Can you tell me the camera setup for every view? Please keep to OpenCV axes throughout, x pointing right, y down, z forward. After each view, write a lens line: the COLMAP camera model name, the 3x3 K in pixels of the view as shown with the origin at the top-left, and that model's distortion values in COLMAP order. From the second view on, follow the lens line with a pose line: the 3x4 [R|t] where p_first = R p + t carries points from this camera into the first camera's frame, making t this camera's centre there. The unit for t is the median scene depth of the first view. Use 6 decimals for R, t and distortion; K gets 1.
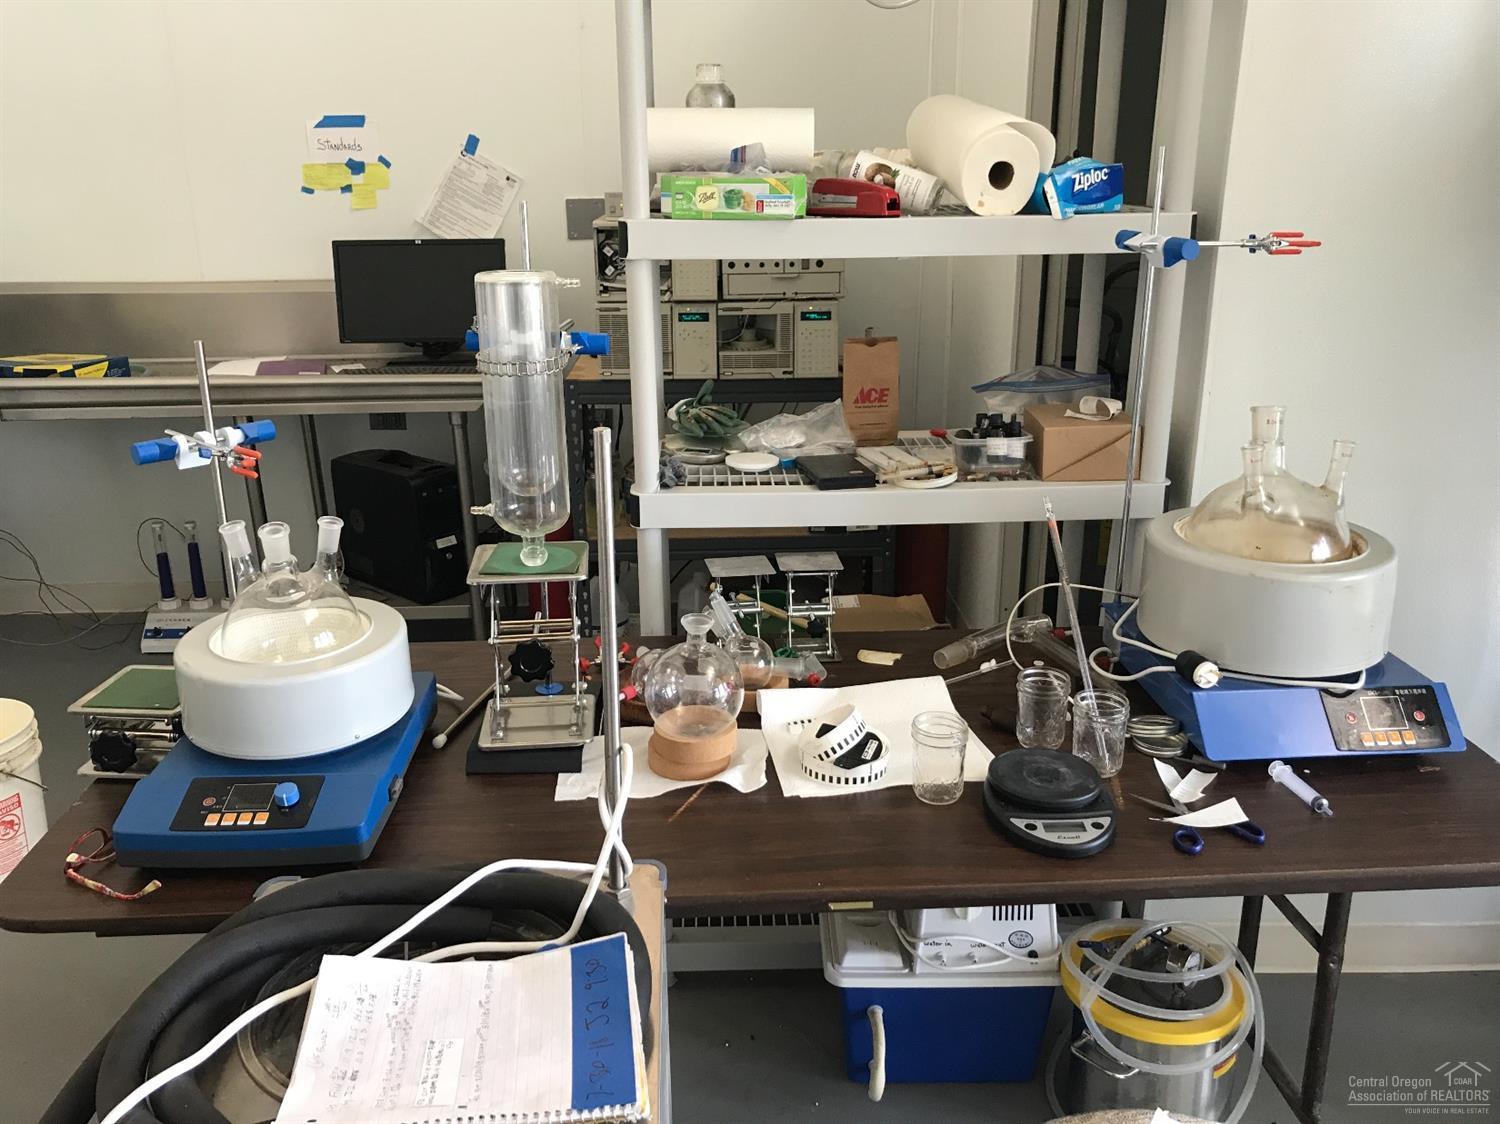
lens RADIAL K [[1229.6, 0, 747.1], [0, 1229.6, 566.4], [0, 0, 1]] dist [0.055372, 0.001455]
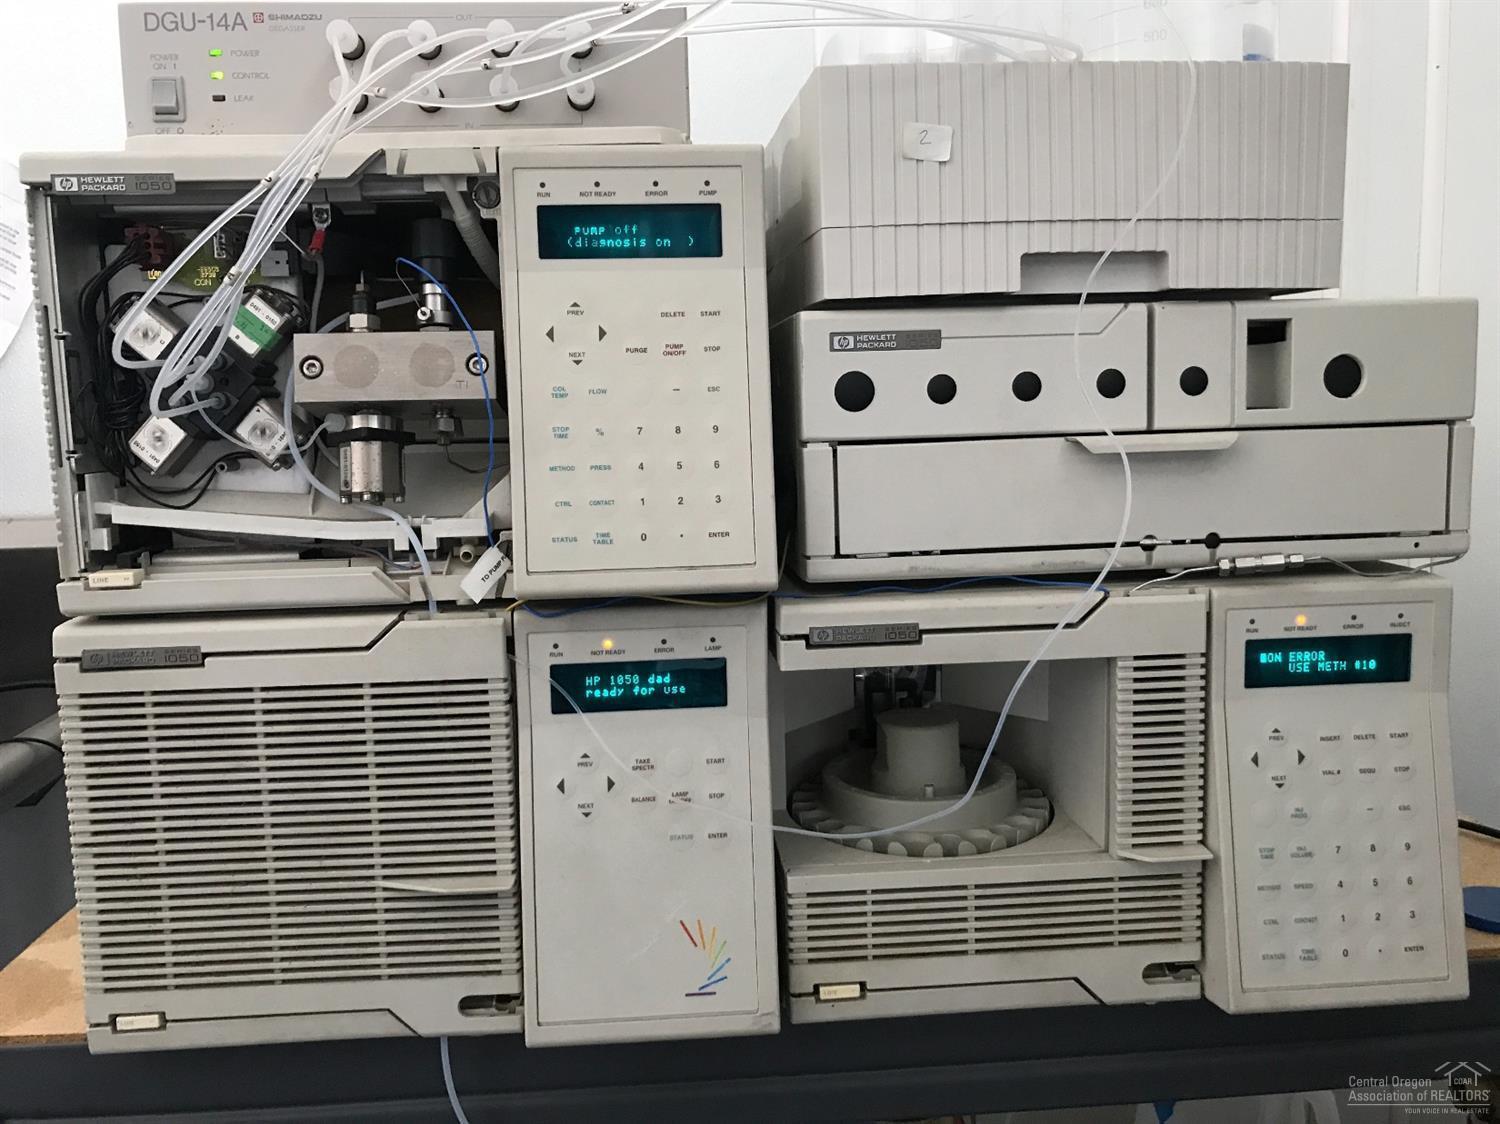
lens RADIAL K [[1229.6, 0, 751.9], [0, 1229.6, 563.4], [0, 0, 1]] dist [0.055372, 0.001455]
pose [[0.999110, -0.023182, 0.035248, -0.033202], [0.030176, 0.976568, -0.213082, -0.181413], [-0.029482, 0.213956, 0.976398, 0.824810]]
